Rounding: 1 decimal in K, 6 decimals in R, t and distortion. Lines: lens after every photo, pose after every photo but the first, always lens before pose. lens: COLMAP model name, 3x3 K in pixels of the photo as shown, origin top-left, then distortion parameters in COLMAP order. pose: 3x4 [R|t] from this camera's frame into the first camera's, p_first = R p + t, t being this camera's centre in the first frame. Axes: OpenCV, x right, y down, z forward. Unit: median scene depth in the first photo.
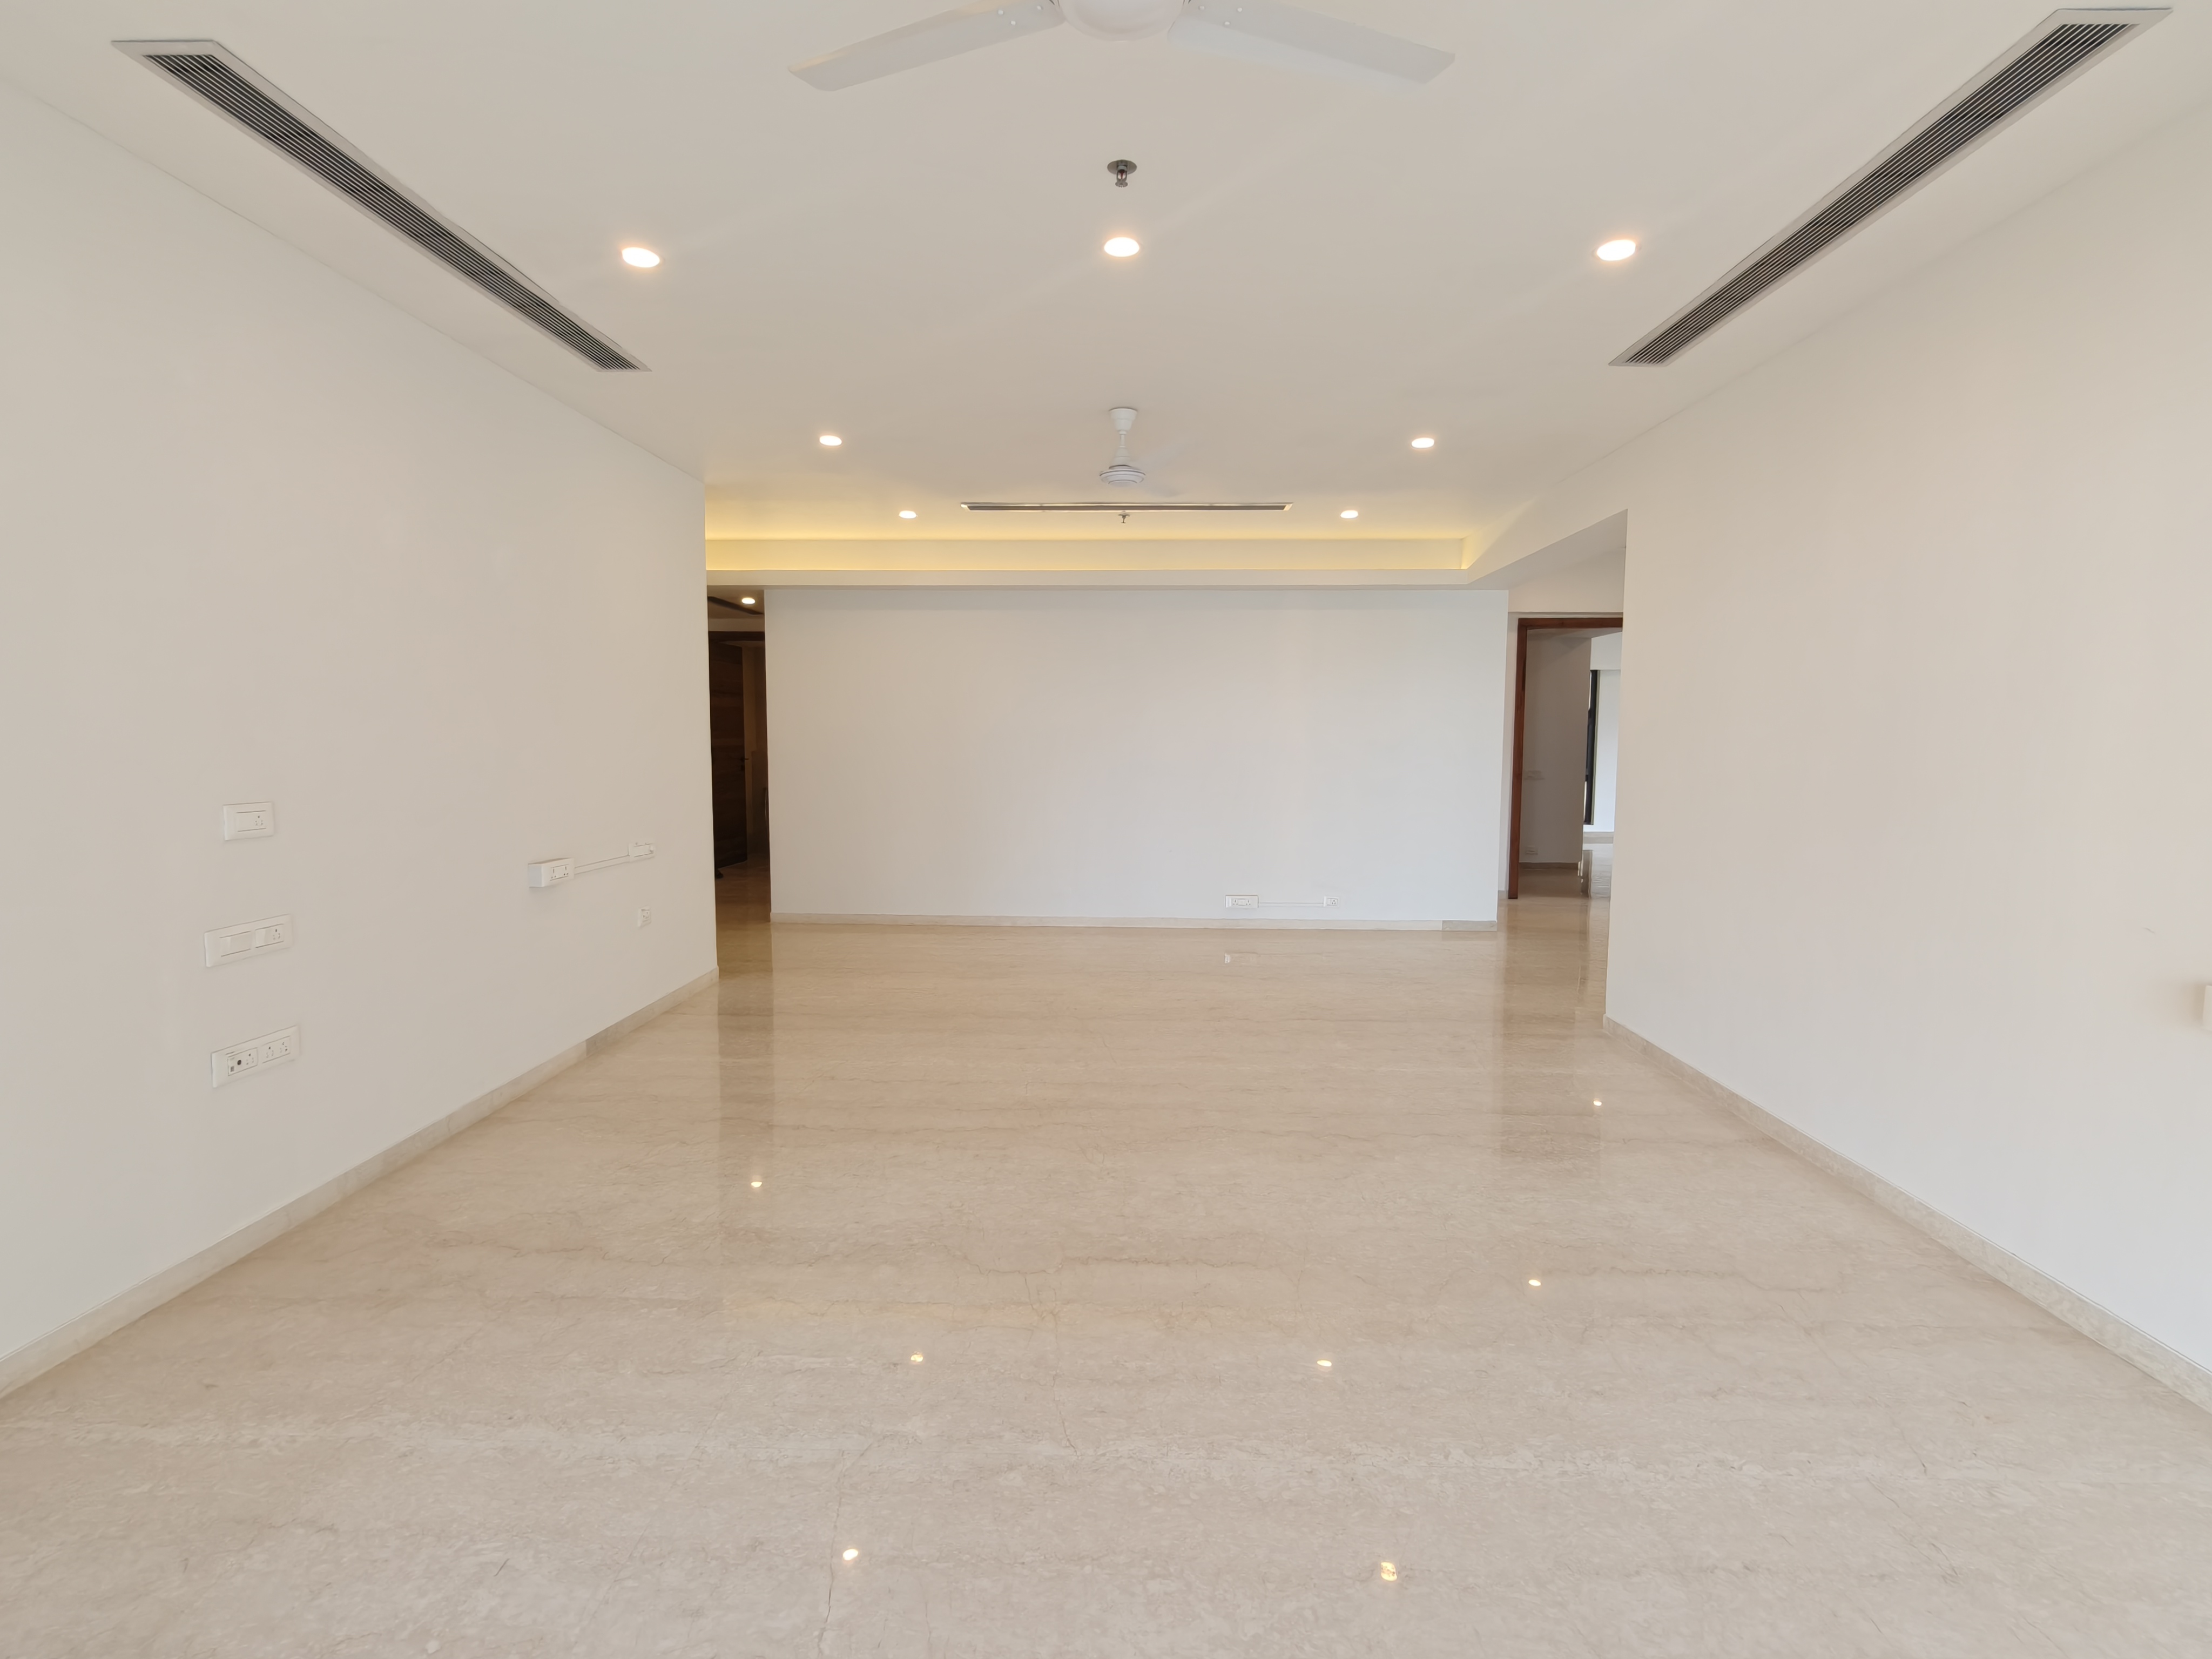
lens RADIAL K [[1092.3, 0, 1099.2], [0, 1092.3, 829.1], [0, 0, 1]] dist [-0.000023, 0.000478]
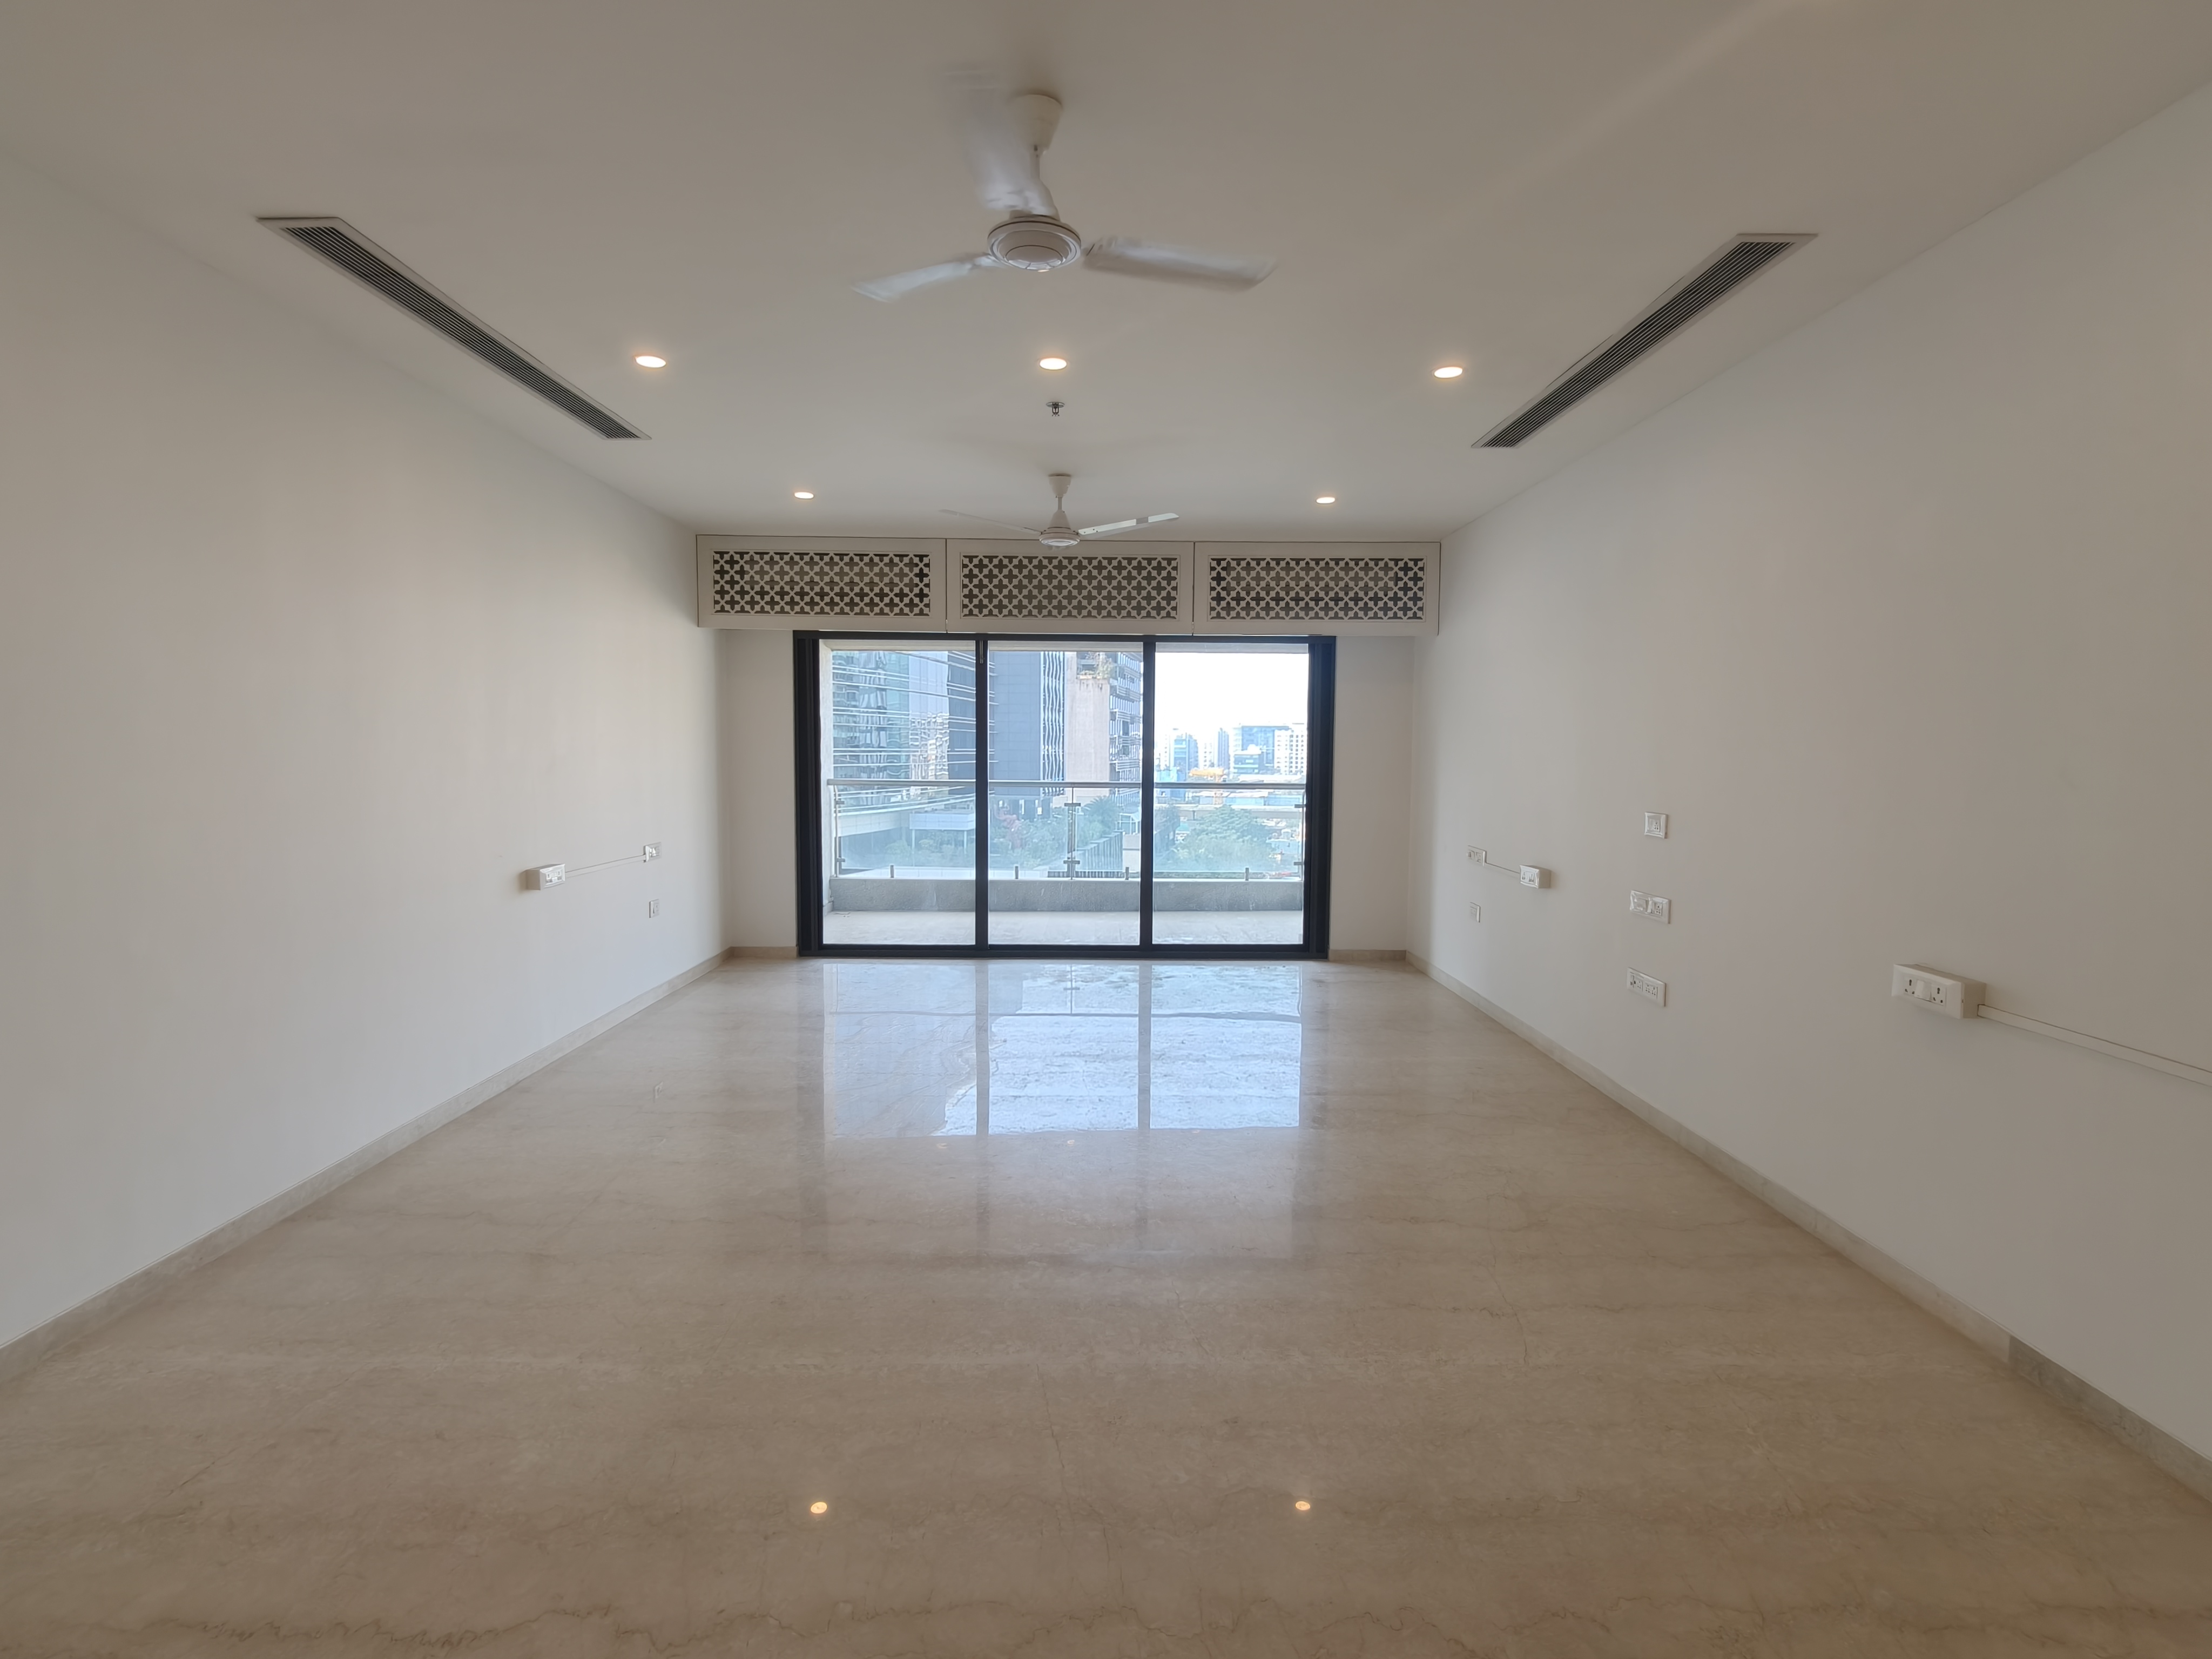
lens RADIAL K [[1092.3, 0, 1099.2], [0, 1092.3, 829.1], [0, 0, 1]] dist [-0.000023, 0.000478]
pose [[-0.999069, -0.008743, -0.042247, 0.013175], [-0.015372, 0.987122, 0.159231, -0.173264], [0.040311, 0.159732, -0.986337, 1.876694]]
